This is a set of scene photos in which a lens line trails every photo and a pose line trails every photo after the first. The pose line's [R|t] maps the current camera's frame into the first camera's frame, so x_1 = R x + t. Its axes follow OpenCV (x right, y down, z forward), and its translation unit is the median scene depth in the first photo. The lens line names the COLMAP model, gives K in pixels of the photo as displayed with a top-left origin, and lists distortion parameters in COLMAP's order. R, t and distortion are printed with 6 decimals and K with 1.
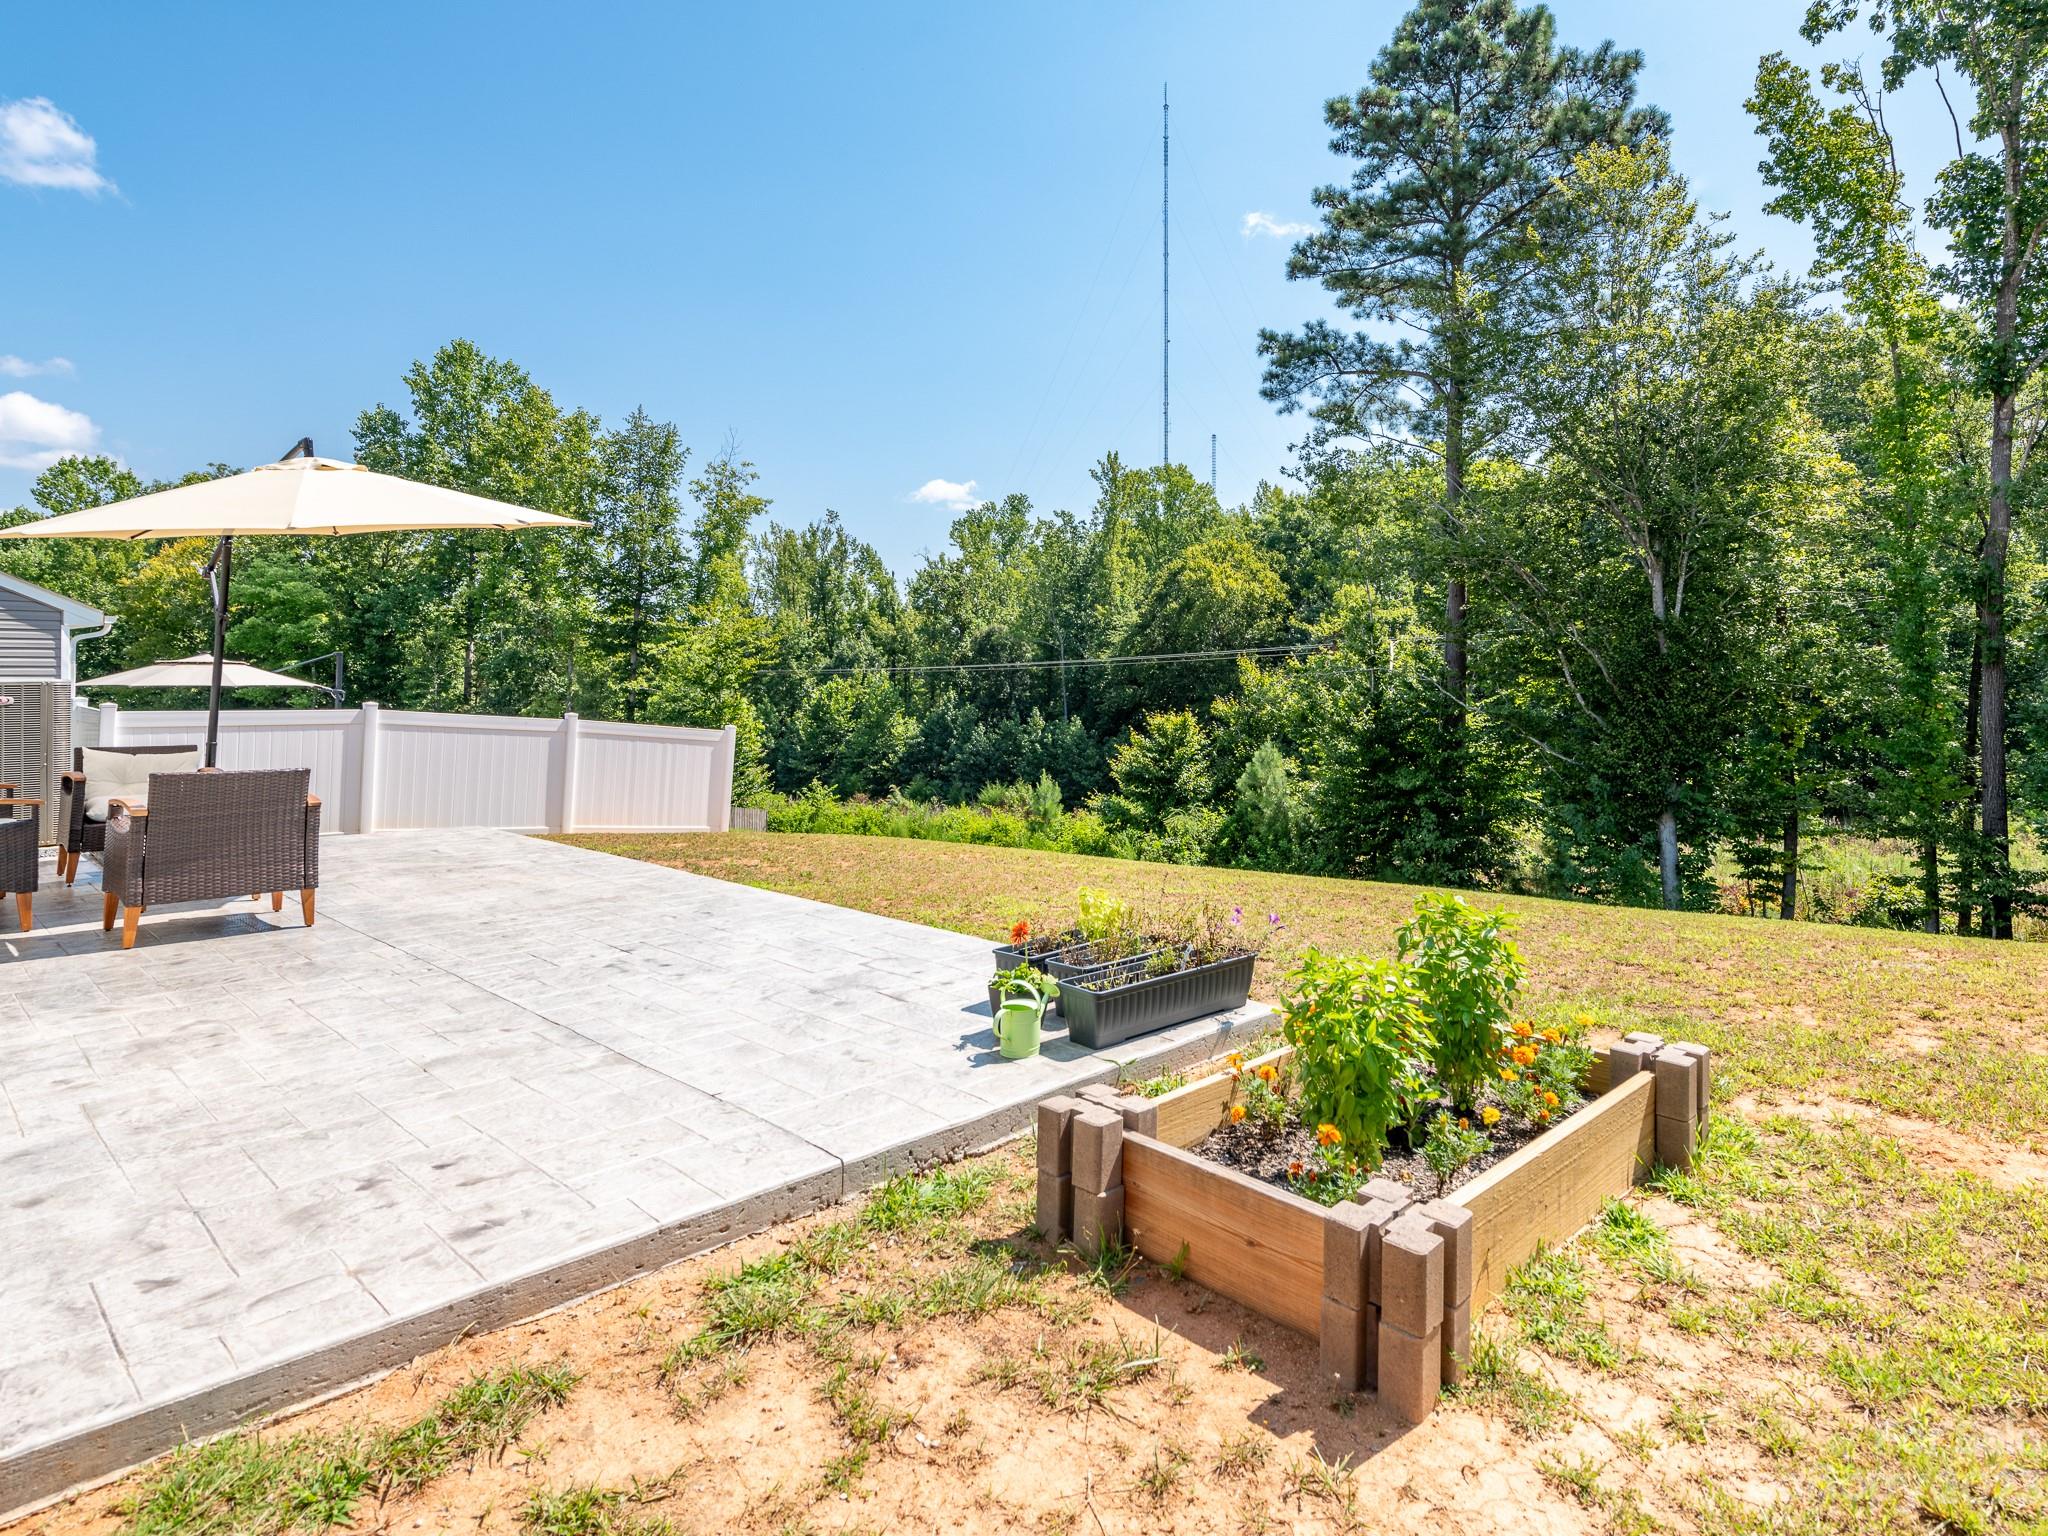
lens RADIAL K [[1112.0, 0, 1022.4], [0, 1112.0, 749.0], [0, 0, 1]] dist [0.017425, -0.005060]
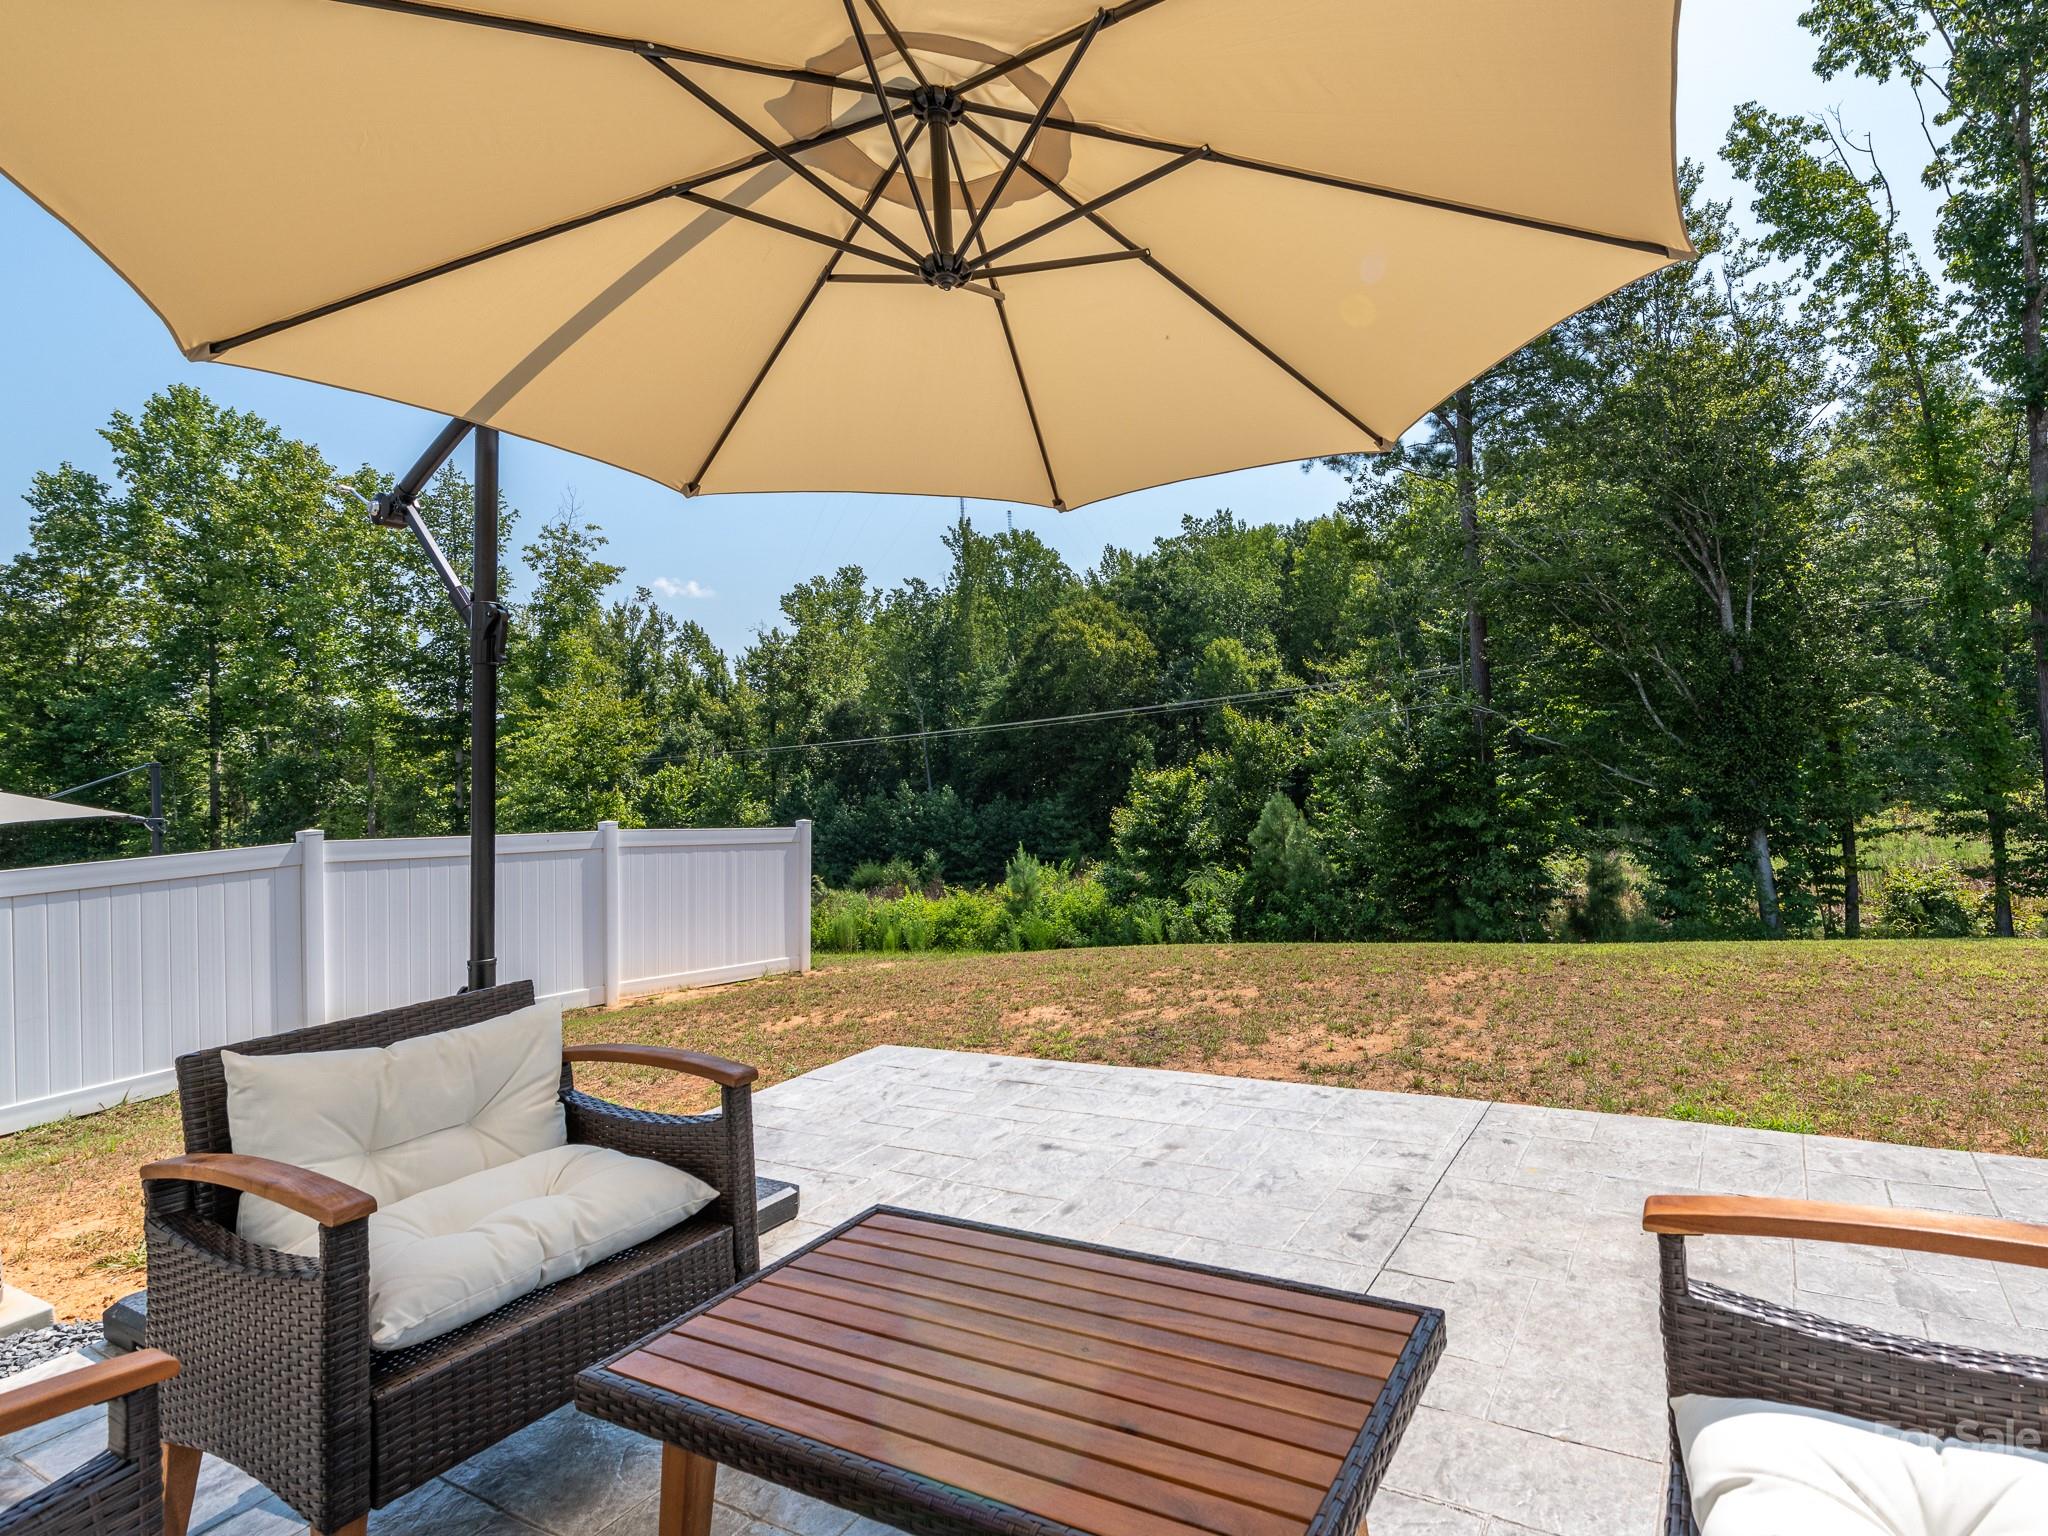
lens RADIAL K [[1012.3, 0, 1029.6], [0, 1012.3, 788.2], [0, 0, 1]] dist [0.008511, -0.002580]
pose [[0.960499, -0.076773, 0.267485, -0.127840], [0.083844, 0.996365, -0.015096, -0.008308], [-0.265354, 0.036927, 0.963444, 0.127970]]
